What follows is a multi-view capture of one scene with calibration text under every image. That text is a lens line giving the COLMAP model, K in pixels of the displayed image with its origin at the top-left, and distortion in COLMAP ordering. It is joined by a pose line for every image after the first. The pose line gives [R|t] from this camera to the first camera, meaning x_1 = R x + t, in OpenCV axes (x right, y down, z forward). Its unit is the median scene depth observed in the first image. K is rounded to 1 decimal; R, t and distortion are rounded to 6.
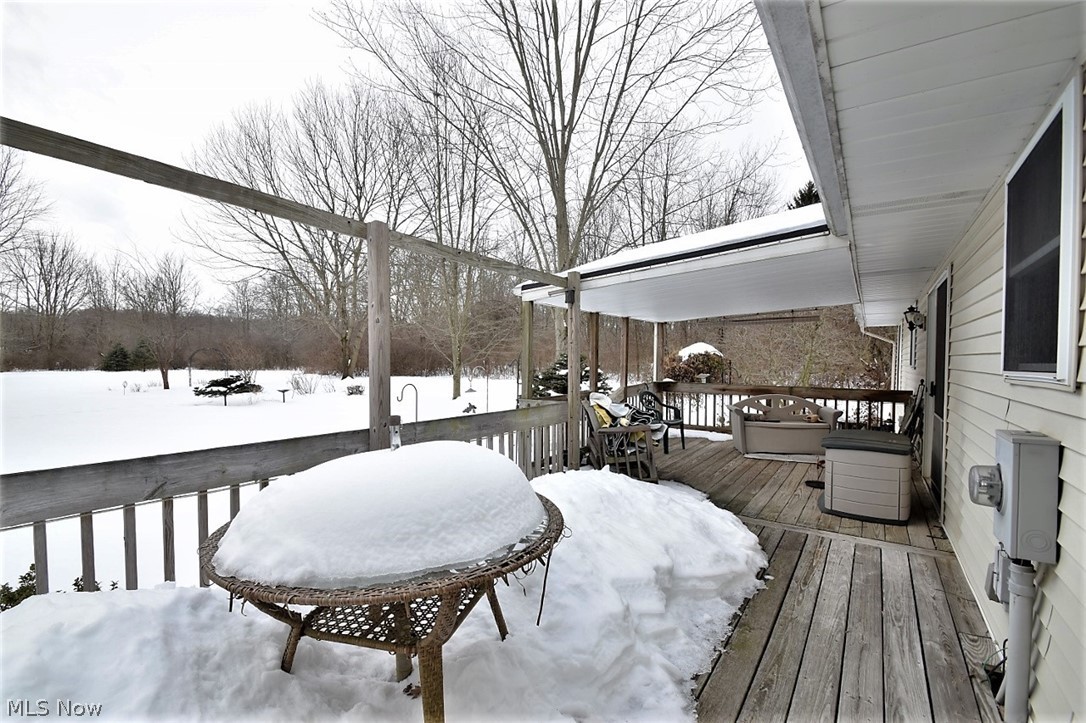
lens RADIAL K [[471.5, 0, 526.2], [0, 471.5, 376.9], [0, 0, 1]] dist [0.017769, -0.018583]
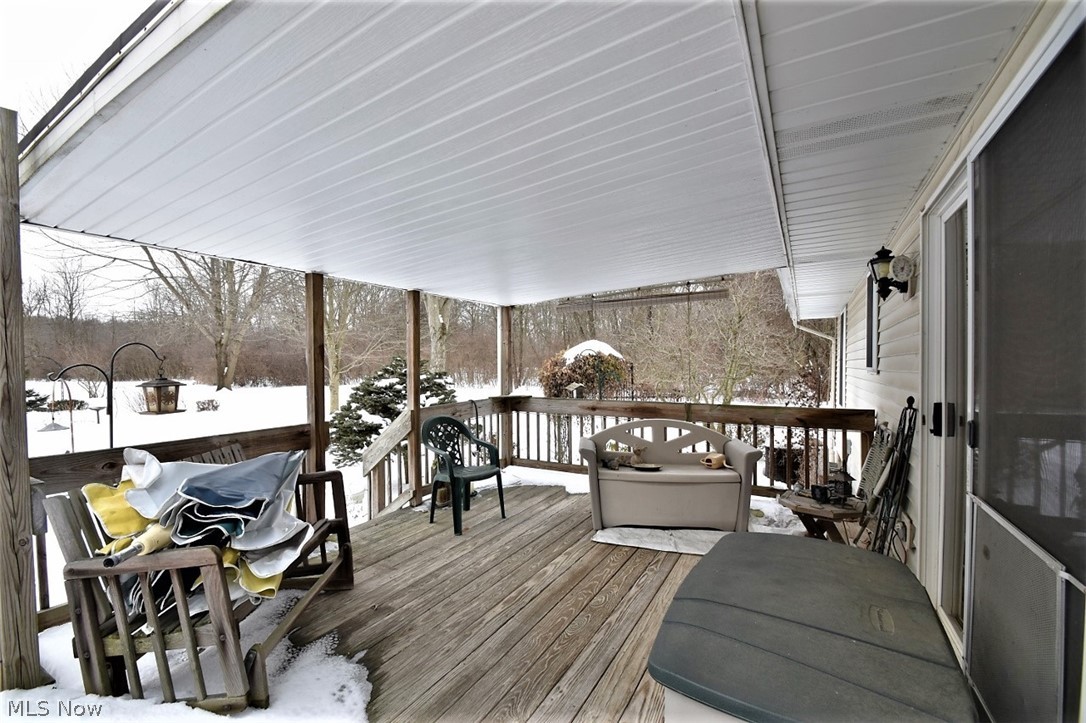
lens RADIAL K [[471.5, 0, 526.2], [0, 471.5, 376.9], [0, 0, 1]] dist [0.017769, -0.018583]
pose [[0.995285, -0.012158, 0.096233, 0.262173], [0.013329, 0.999845, -0.011529, -0.009648], [-0.096078, 0.012757, 0.995292, 0.363264]]
